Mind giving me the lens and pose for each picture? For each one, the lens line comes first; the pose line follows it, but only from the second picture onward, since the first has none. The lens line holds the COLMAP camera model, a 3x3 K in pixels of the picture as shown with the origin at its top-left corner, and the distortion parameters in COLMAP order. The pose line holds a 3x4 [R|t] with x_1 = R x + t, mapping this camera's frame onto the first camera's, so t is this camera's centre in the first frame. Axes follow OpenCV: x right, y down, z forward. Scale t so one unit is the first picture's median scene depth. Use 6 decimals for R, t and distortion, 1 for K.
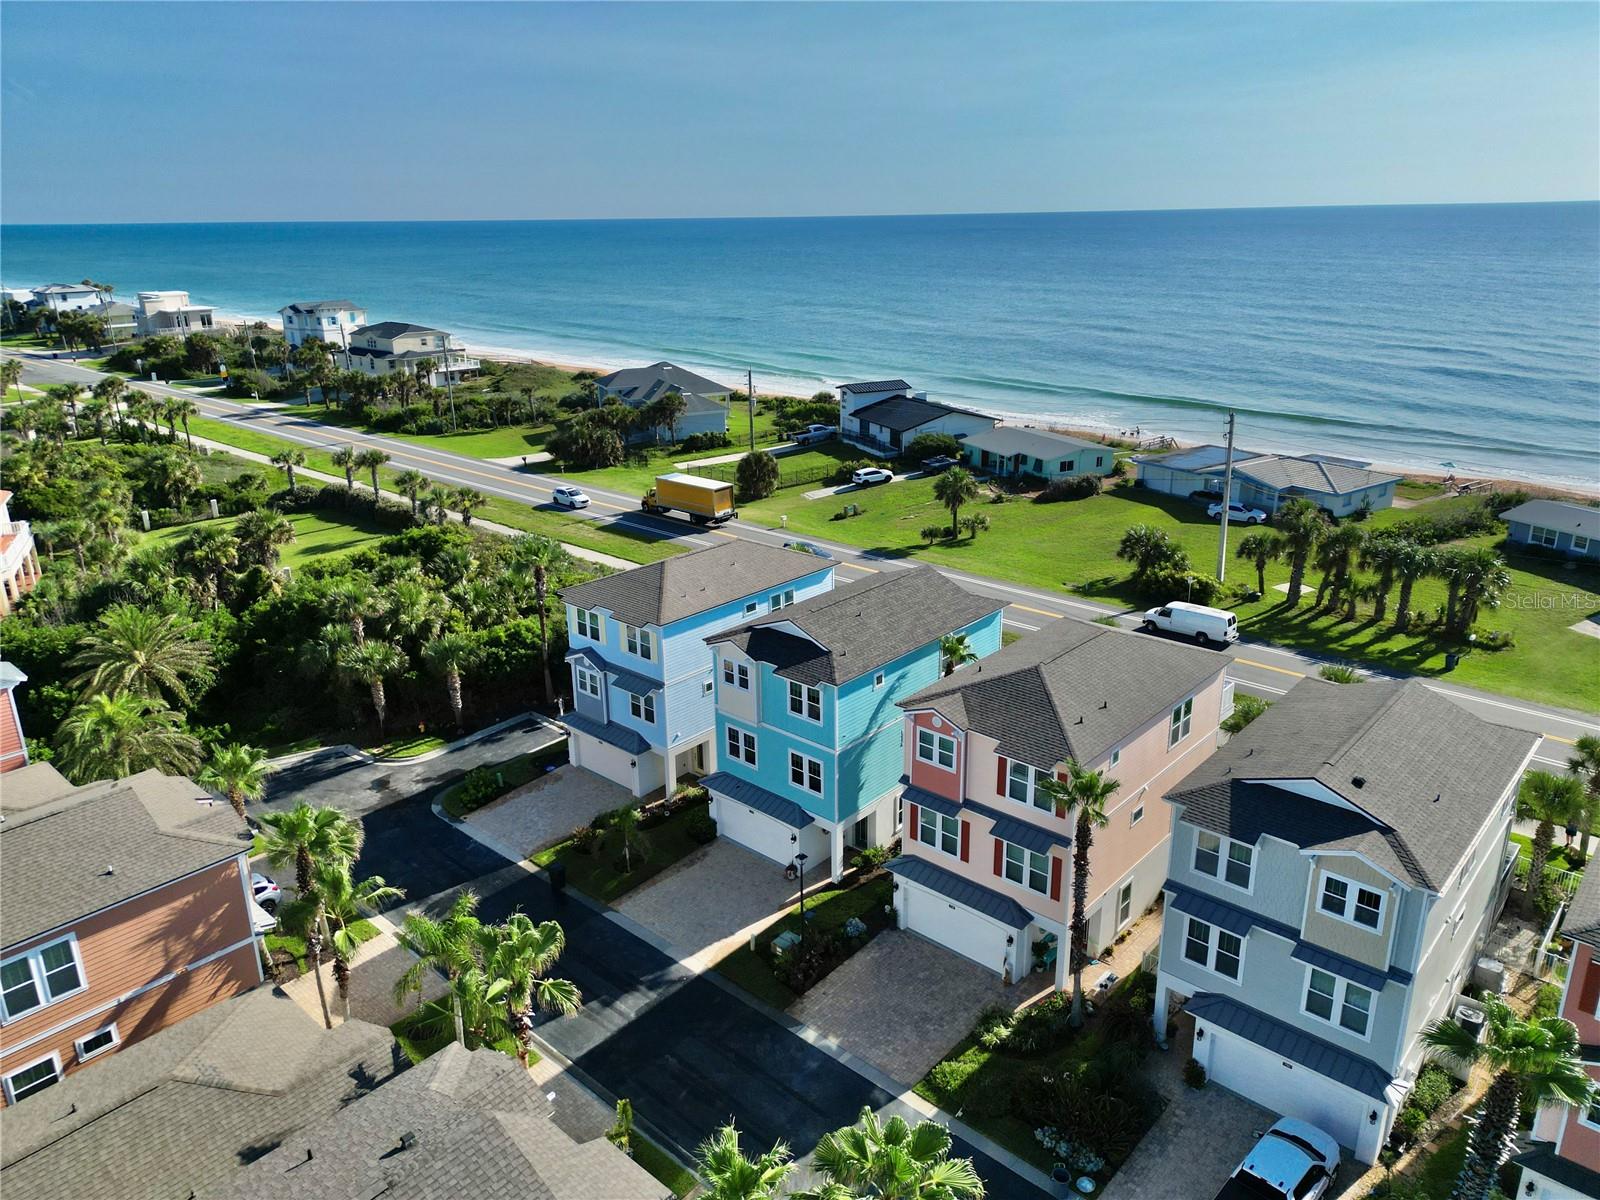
lens RADIAL K [[1113.3, 0, 800.0], [0, 1113.3, 600.0], [0, 0, 1]] dist [0.008232, 0.005945]
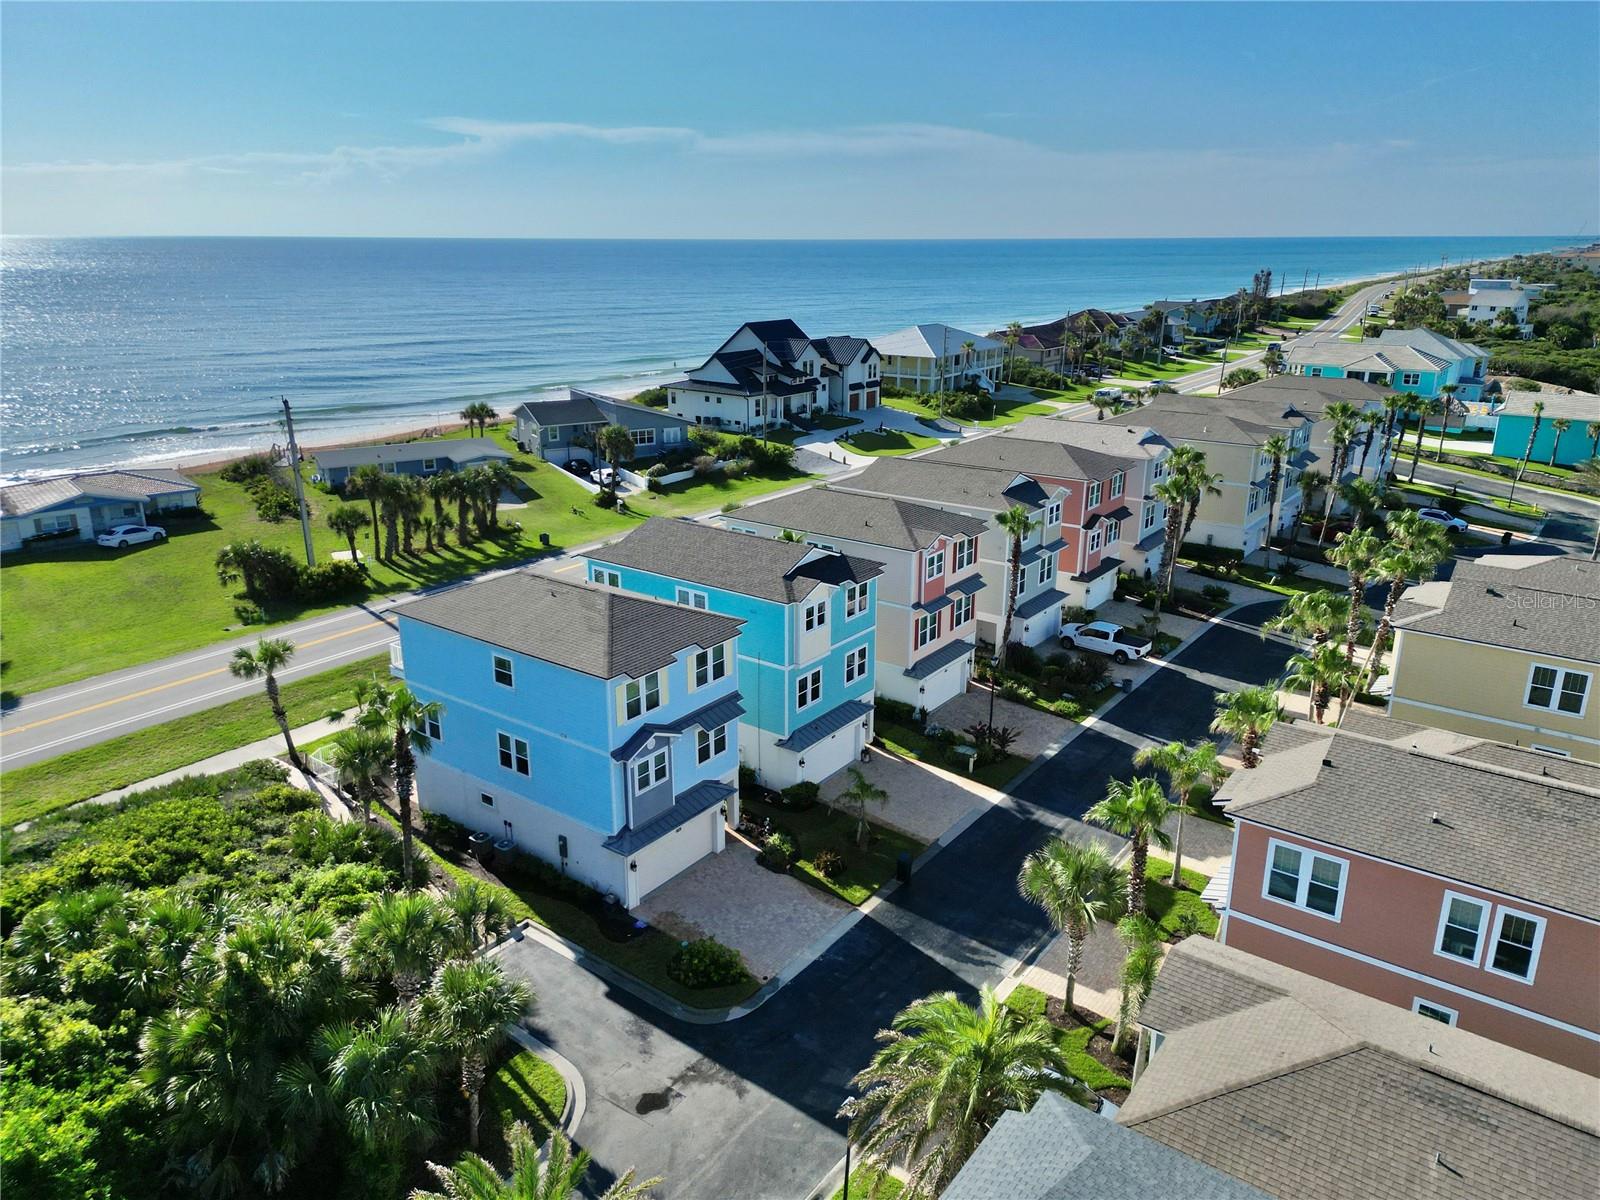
lens RADIAL K [[1109.0, 0, 802.3], [0, 1109.0, 603.9], [0, 0, 1]] dist [0.011587, -0.000341]
pose [[-0.109352, -0.293267, 0.949756, -0.920695], [0.317515, 0.895122, 0.312955, -0.240029], [-0.941927, 0.335784, -0.004766, 0.910008]]
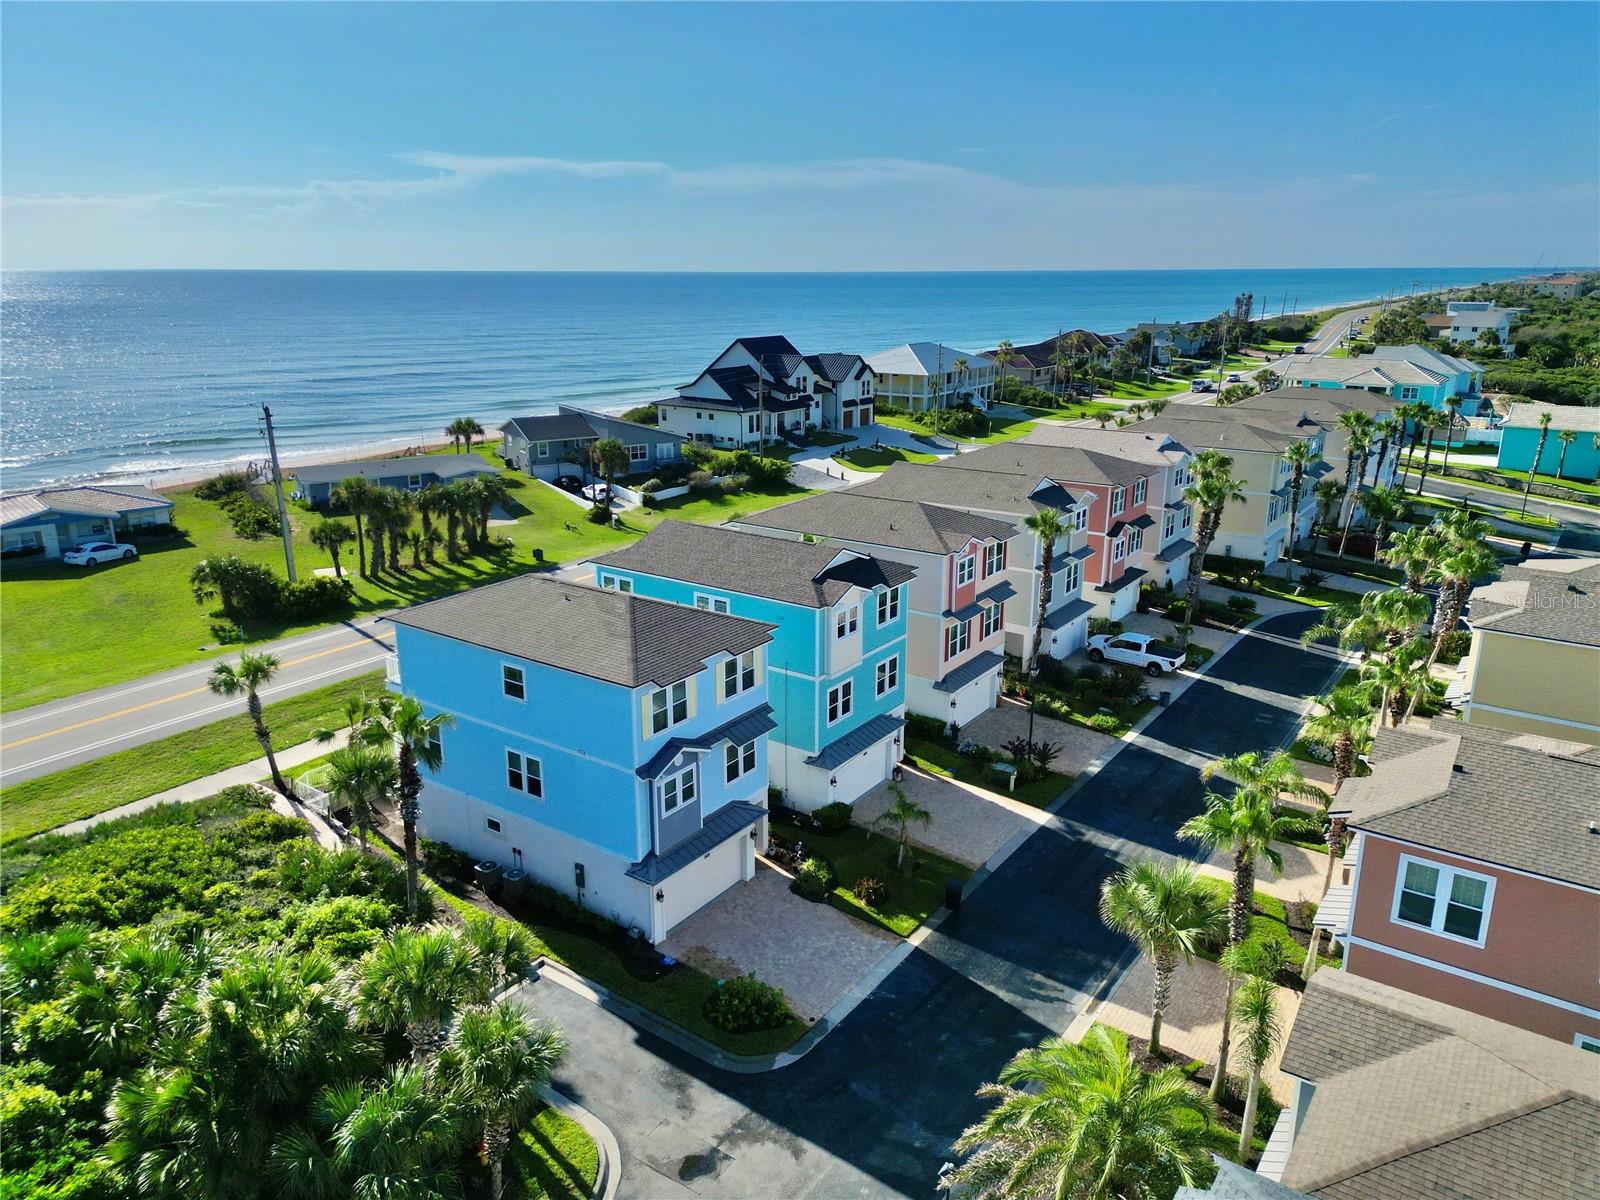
lens RADIAL K [[1113.3, 0, 800.0], [0, 1113.3, 600.0], [0, 0, 1]] dist [0.008232, 0.005945]
pose [[-0.129002, -0.263713, 0.955936, -0.859254], [0.319537, 0.901519, 0.291822, -0.216219], [-0.938751, 0.343103, -0.032032, 0.954368]]
